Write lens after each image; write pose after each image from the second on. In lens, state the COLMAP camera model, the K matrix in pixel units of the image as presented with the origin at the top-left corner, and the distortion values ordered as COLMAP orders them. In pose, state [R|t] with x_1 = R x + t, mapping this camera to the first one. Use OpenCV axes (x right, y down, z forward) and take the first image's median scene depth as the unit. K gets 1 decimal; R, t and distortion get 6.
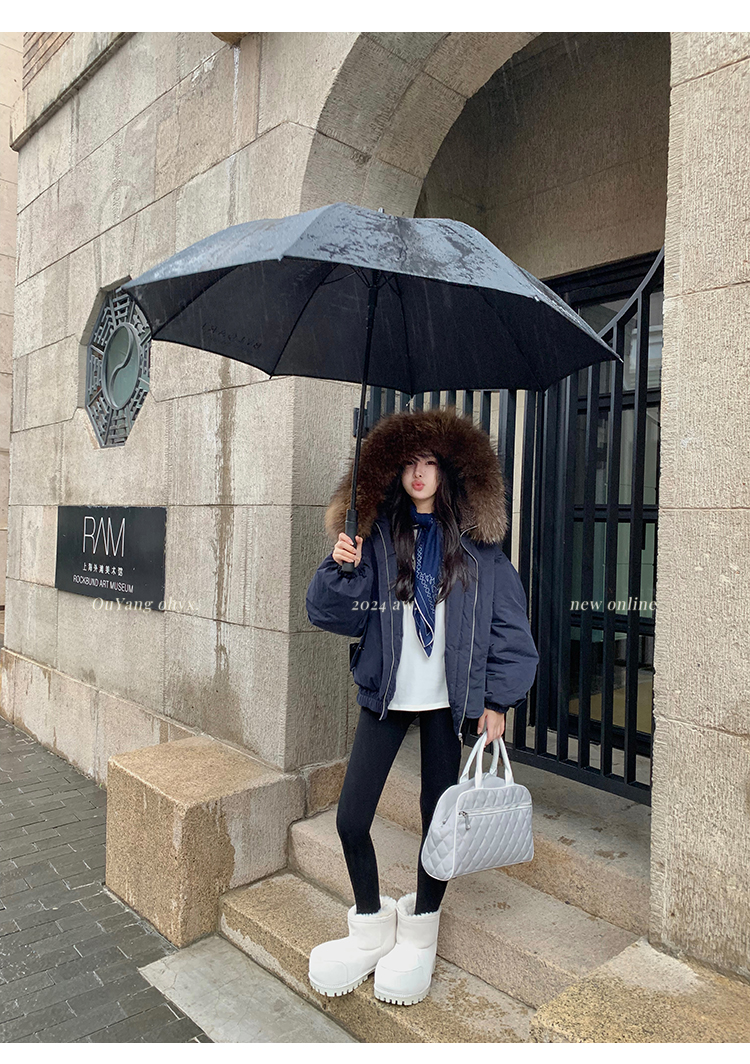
lens RADIAL K [[793.8, 0, 375.5], [0, 793.8, 530.3], [0, 0, 1]] dist [-0.004459, 0.016339]
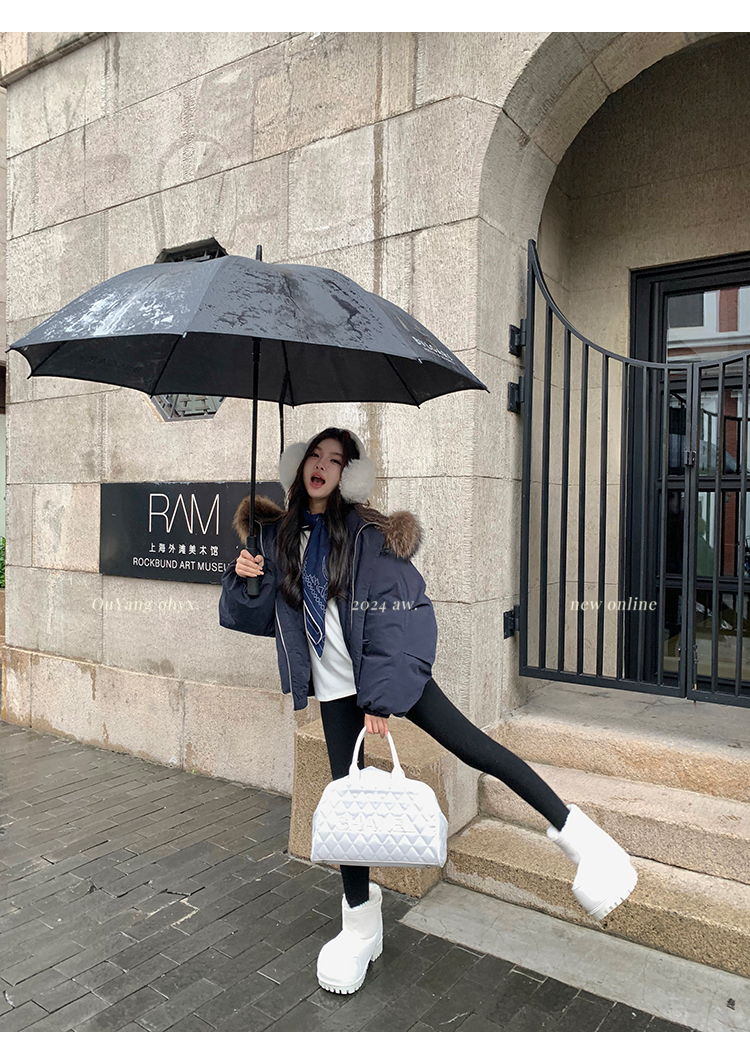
lens RADIAL K [[793.8, 0, 377.2], [0, 793.8, 533.0], [0, 0, 1]] dist [-0.004459, 0.016339]
pose [[0.969453, -0.020631, 0.244409, -0.365805], [0.014997, 0.999578, 0.024893, 0.010291], [-0.244820, -0.020467, 0.969353, 0.028322]]
